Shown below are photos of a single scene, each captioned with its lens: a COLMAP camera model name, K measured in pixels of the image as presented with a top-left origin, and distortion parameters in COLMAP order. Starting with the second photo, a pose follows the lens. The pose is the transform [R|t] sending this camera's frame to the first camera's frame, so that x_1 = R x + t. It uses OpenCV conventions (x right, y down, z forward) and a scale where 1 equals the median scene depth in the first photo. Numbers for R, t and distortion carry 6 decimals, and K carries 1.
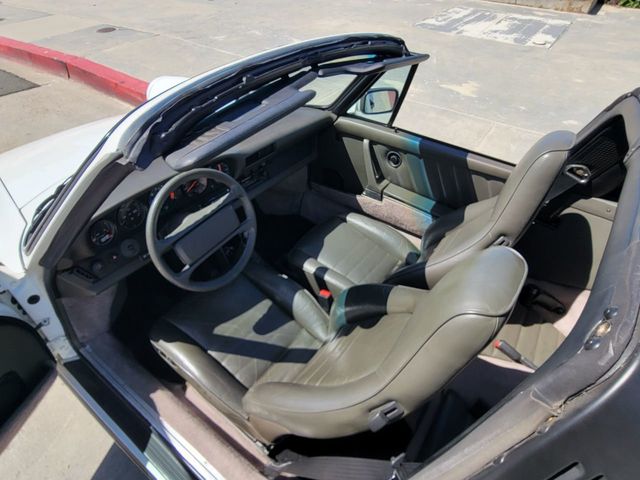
lens RADIAL K [[352.2, 0, 316.4], [0, 352.2, 250.8], [0, 0, 1]] dist [-0.004996, 0.000691]
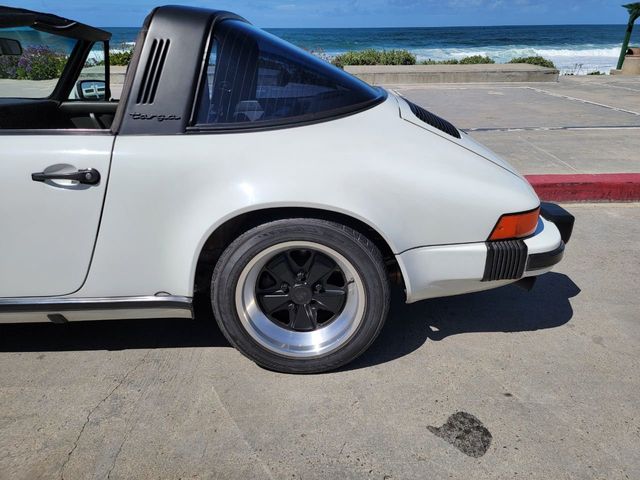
lens RADIAL K [[445.4, 0, 330.3], [0, 445.4, 236.2], [0, 0, 1]] dist [0.079003, -0.067099]
pose [[0.809014, -0.252931, 0.530587, -0.141004], [0.420234, 0.880031, -0.221243, 0.788509], [-0.410974, 0.401960, 0.818247, -0.509185]]
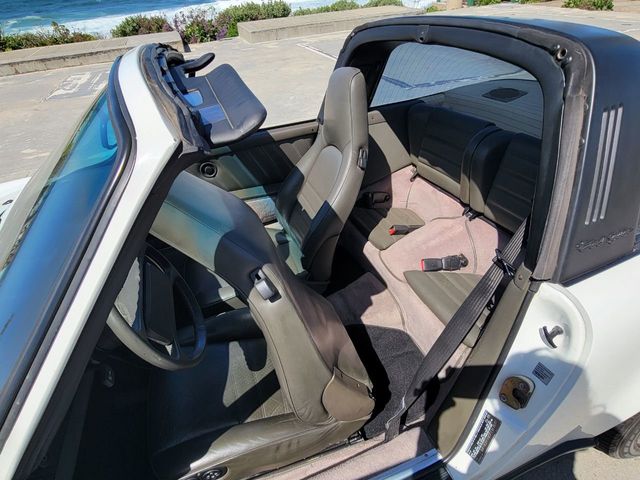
lens RADIAL K [[352.2, 0, 319.8], [0, 352.2, 248.6], [0, 0, 1]] dist [-0.004996, 0.000691]
pose [[0.561433, -0.550438, 0.617909, -0.342501], [0.629756, 0.768606, 0.112482, 0.001900], [-0.536843, 0.325981, 0.778162, 0.113119]]
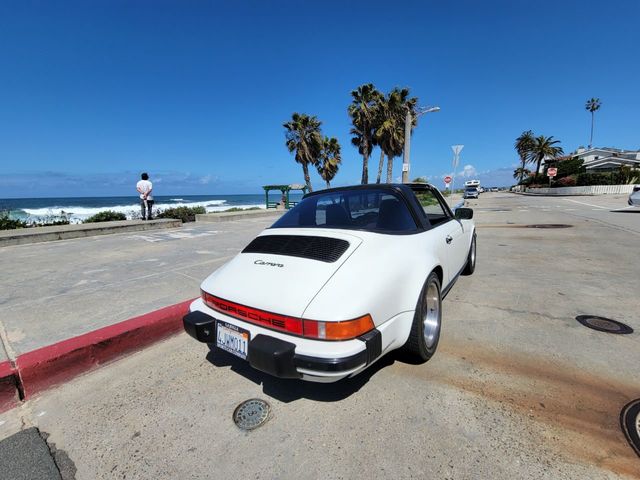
lens RADIAL K [[263.4, 0, 317.4], [0, 263.4, 246.2], [0, 0, 1]] dist [-0.003762, 0.000043]
pose [[-0.006679, -0.200302, 0.979711, -2.743044], [0.716603, 0.682371, 0.144396, -1.063892], [-0.697450, 0.703028, 0.138979, 1.350495]]
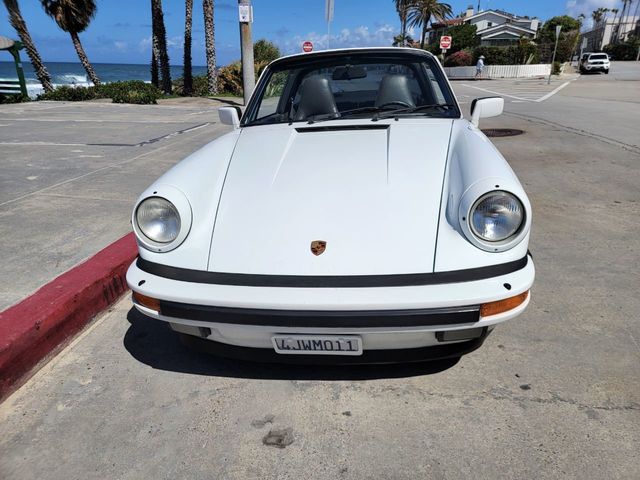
lens RADIAL K [[445.4, 0, 326.4], [0, 445.4, 246.7], [0, 0, 1]] dist [0.079003, -0.067099]
pose [[-0.487985, -0.331801, 0.807328, -1.666581], [0.602421, 0.541292, 0.586594, -0.984417], [-0.631633, 0.772600, -0.064259, 1.300809]]
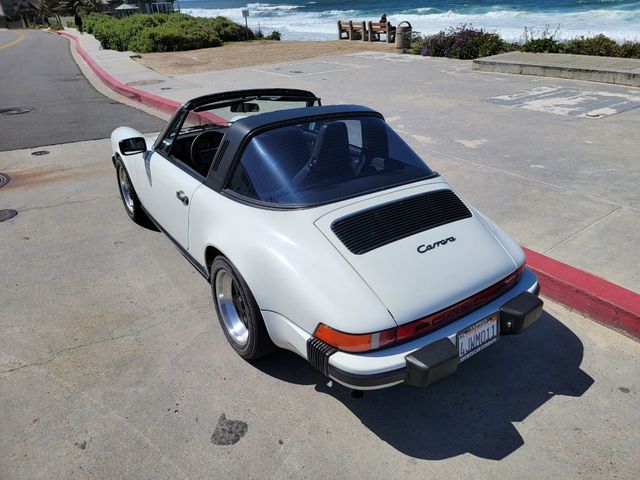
lens RADIAL K [[445.4, 0, 329.1], [0, 445.4, 239.2], [0, 0, 1]] dist [0.079003, -0.067099]
pose [[0.948935, 0.112883, -0.294584, 0.991239], [-0.190635, 0.949199, -0.250358, 0.774780], [0.251357, 0.293731, 0.922248, -1.059878]]
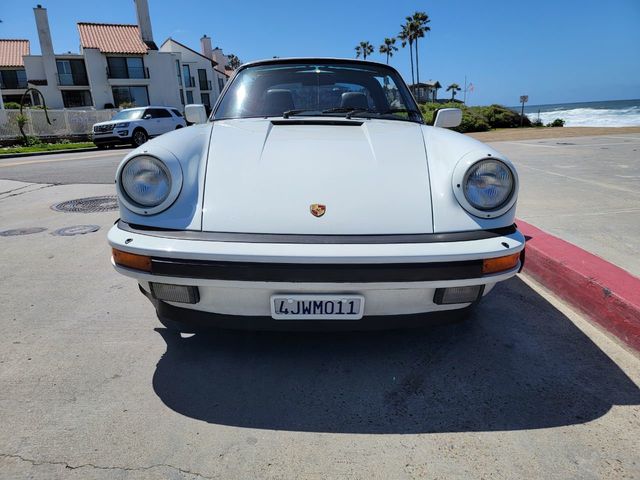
lens RADIAL K [[445.4, 0, 318.4], [0, 445.4, 236.6], [0, 0, 1]] dist [0.079003, -0.067099]
pose [[0.604337, 0.169502, -0.778489, 0.720408], [-0.523449, 0.821105, -0.227570, 0.254103], [0.600648, 0.545029, 0.584950, 0.306208]]
